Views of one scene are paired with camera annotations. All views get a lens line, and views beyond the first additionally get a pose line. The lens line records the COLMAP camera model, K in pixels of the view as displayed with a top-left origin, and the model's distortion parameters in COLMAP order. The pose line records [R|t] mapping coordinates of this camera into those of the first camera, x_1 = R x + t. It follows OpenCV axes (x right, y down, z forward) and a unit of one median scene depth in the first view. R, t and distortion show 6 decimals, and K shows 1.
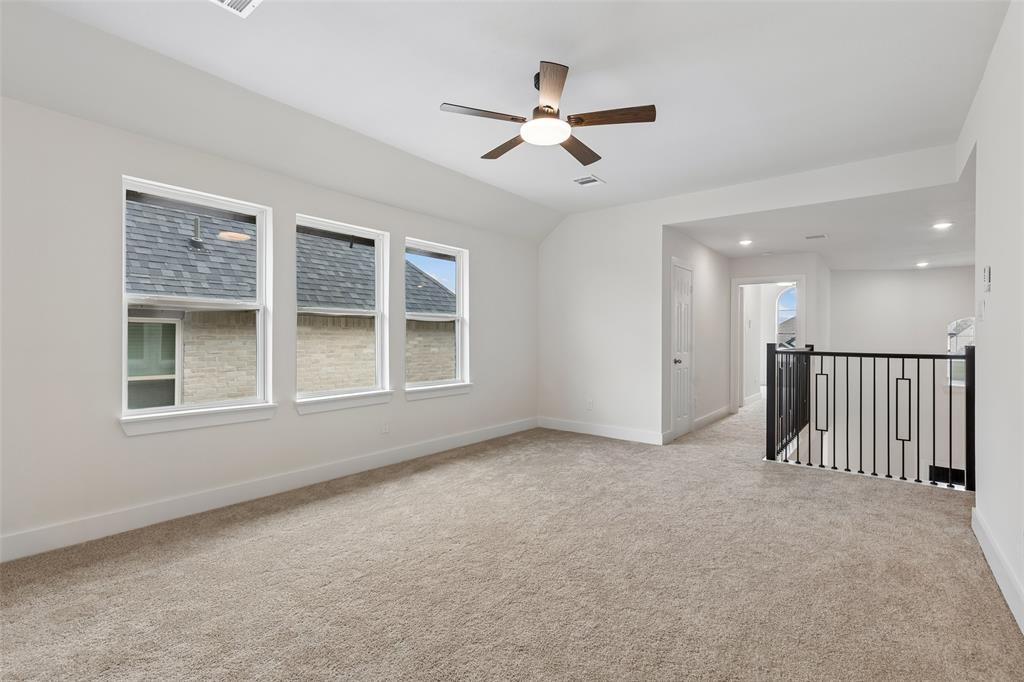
lens RADIAL K [[465.8, 0, 510.1], [0, 465.8, 341.2], [0, 0, 1]] dist [0.007257, -0.000066]
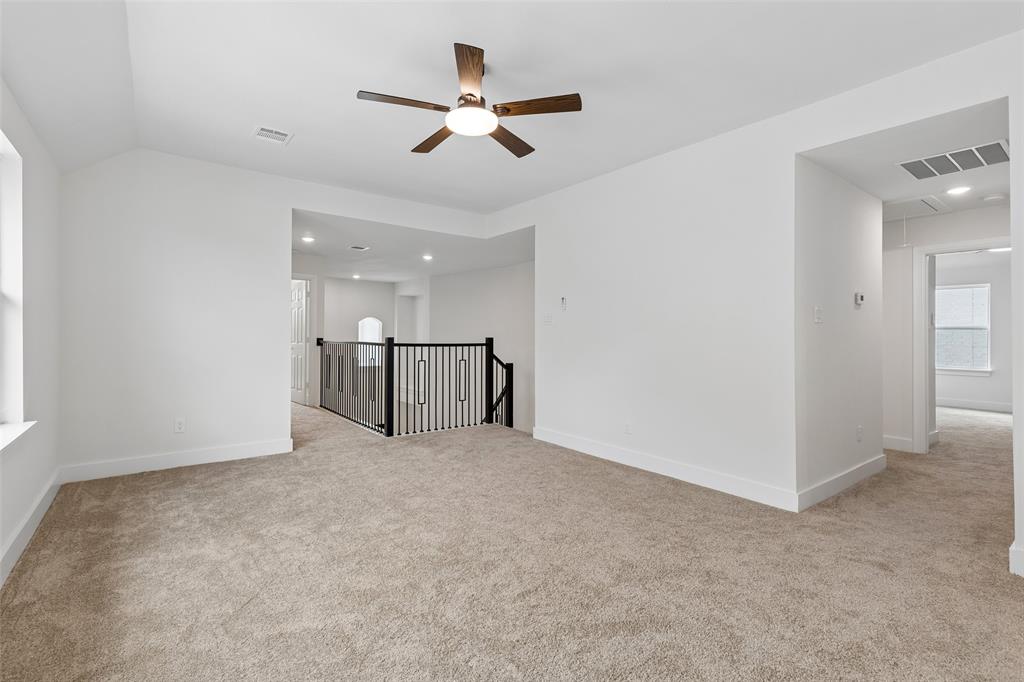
lens RADIAL K [[465.8, 0, 512.9], [0, 465.8, 332.7], [0, 0, 1]] dist [0.007257, -0.000066]
pose [[0.253599, -0.000988, 0.967309, -0.545175], [0.004714, 0.999989, -0.000215, -0.005146], [-0.967298, 0.004614, 0.253601, 0.443098]]
